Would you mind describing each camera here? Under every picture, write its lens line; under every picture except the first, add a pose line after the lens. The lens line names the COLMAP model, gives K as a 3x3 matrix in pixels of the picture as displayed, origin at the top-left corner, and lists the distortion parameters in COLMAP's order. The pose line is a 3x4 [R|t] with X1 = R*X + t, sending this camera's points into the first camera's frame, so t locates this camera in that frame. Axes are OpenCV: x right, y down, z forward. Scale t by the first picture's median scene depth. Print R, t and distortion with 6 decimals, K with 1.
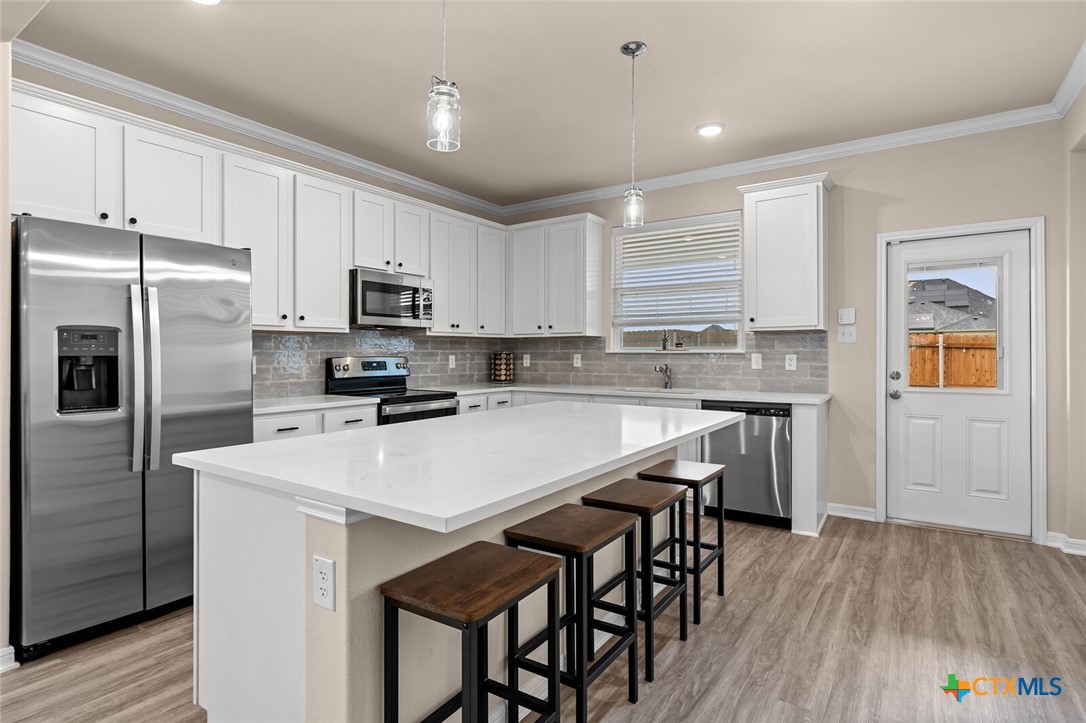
lens RADIAL K [[558.9, 0, 542.4], [0, 558.9, 353.4], [0, 0, 1]] dist [-0.002497, -0.000541]
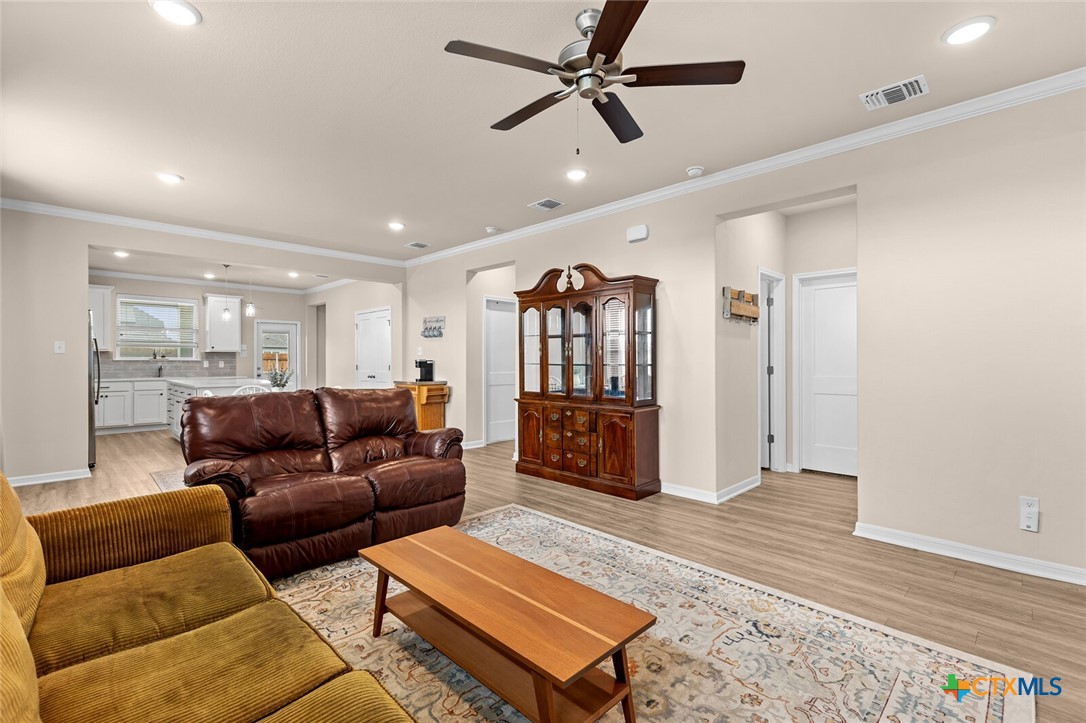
lens RADIAL K [[490.4, 0, 542.8], [0, 490.4, 358.1], [0, 0, 1]] dist [0.005030, 0.000660]
pose [[0.193547, 0.006969, 0.981066, -1.346747], [0.001024, 0.999973, -0.007305, 0.005132], [-0.981090, 0.002419, 0.193535, -0.798230]]
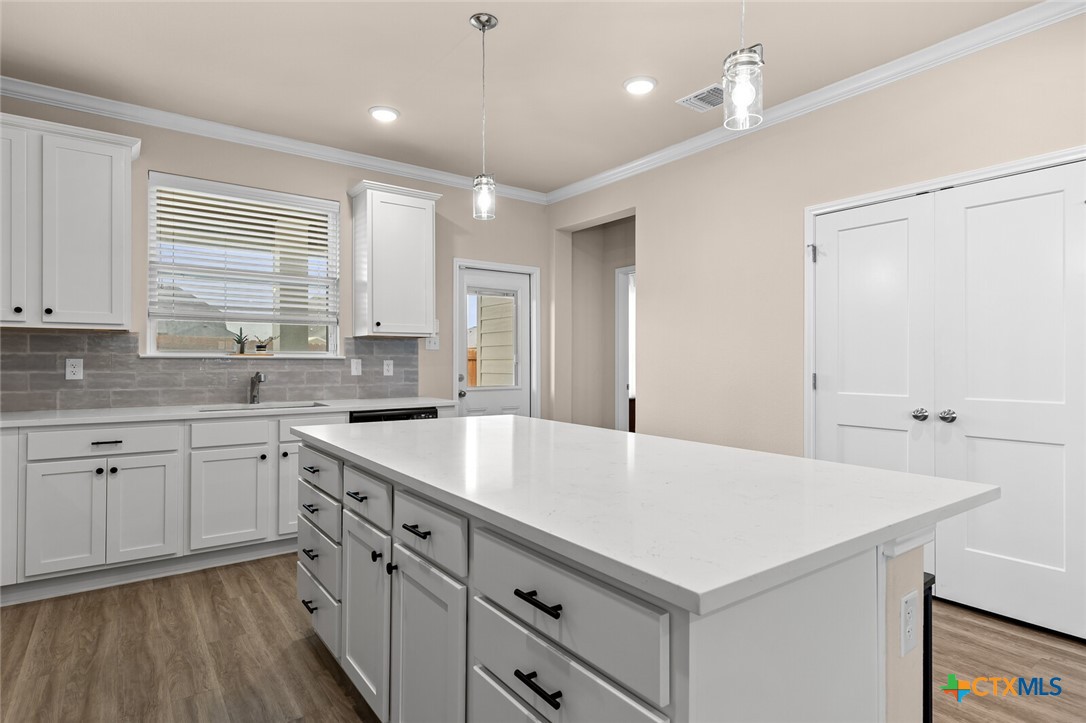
lens RADIAL K [[578.7, 0, 546.3], [0, 578.7, 357.7], [0, 0, 1]] dist [-0.002503, -0.000846]
pose [[0.326244, 0.006229, 0.945265, -0.413116], [-0.004115, 0.999978, -0.005169, 0.001443], [-0.945277, -0.002204, 0.326262, 0.356118]]
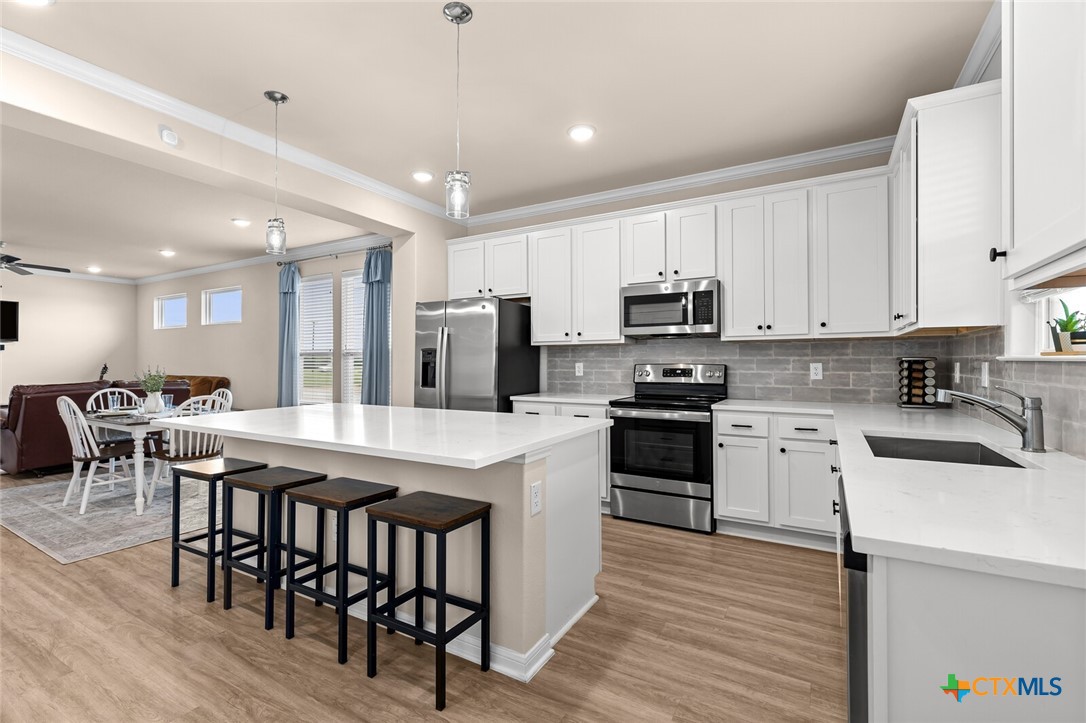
lens RADIAL K [[490.4, 0, 537.6], [0, 490.4, 359.7], [0, 0, 1]] dist [0.005030, 0.000660]
pose [[0.061945, -0.002031, -0.998078, 0.557125], [0.001041, 0.999998, -0.001970, -0.000716], [0.998079, -0.000917, 0.061947, 0.641919]]
